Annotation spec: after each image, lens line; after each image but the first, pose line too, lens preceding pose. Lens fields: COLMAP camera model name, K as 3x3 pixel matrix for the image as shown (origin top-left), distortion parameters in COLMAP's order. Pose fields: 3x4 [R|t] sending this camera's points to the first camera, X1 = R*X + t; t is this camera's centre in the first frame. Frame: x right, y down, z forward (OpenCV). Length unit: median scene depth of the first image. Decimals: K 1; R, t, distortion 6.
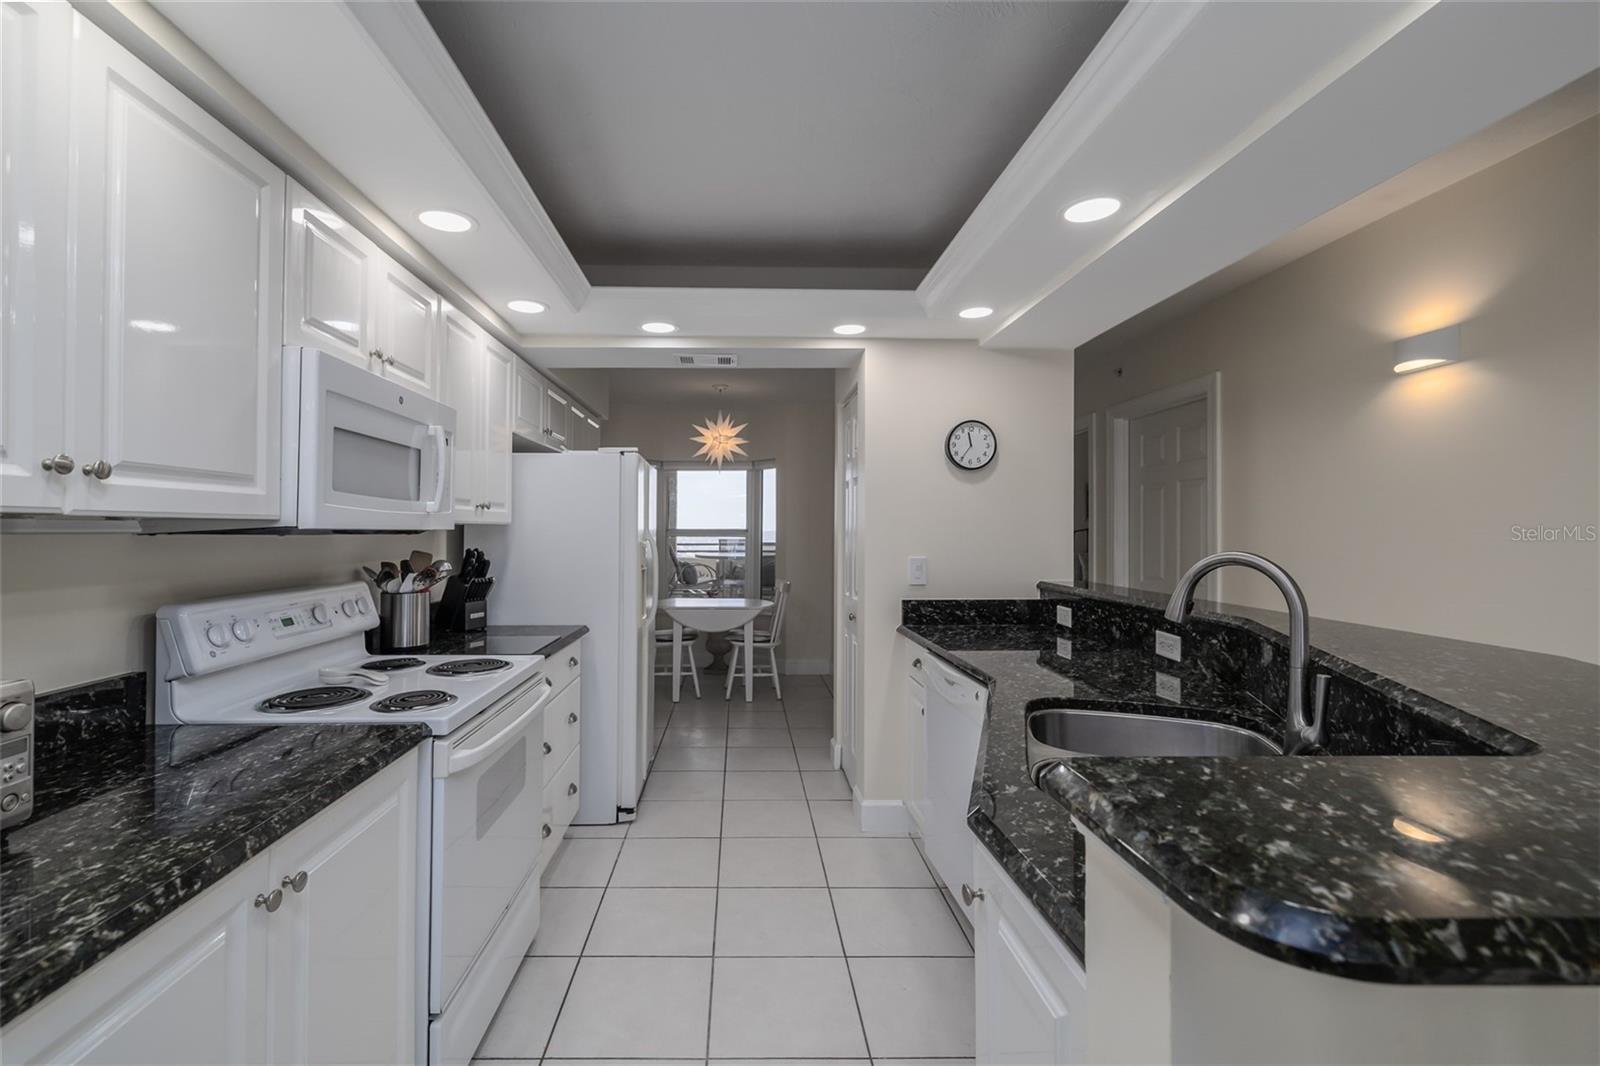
lens RADIAL K [[697.6, 0, 738.7], [0, 697.6, 536.1], [0, 0, 1]] dist [-0.001069, -0.000243]
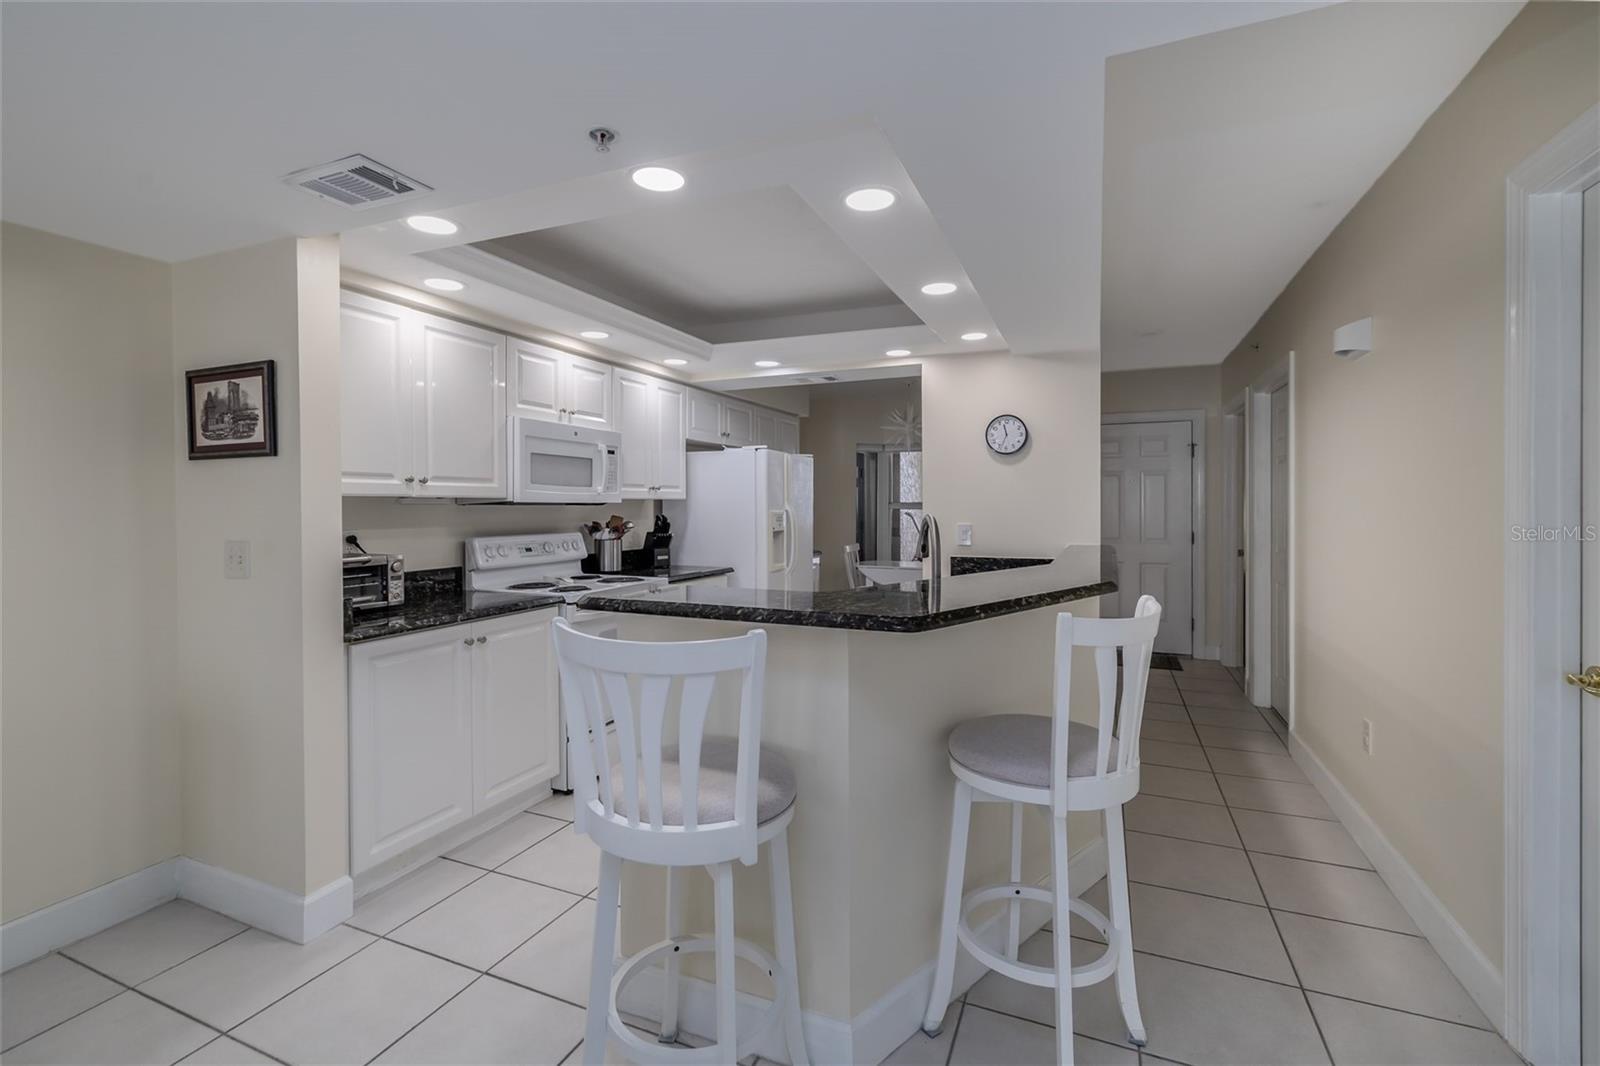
lens RADIAL K [[697.3, 0, 800.0], [0, 697.3, 533.0], [0, 0, 1]] dist [-0.001527, -0.000371]
pose [[0.921255, 0.015058, -0.388668, 0.686148], [-0.002145, 0.999432, 0.033638, 0.006735], [0.388954, -0.030155, 0.920764, -0.427455]]
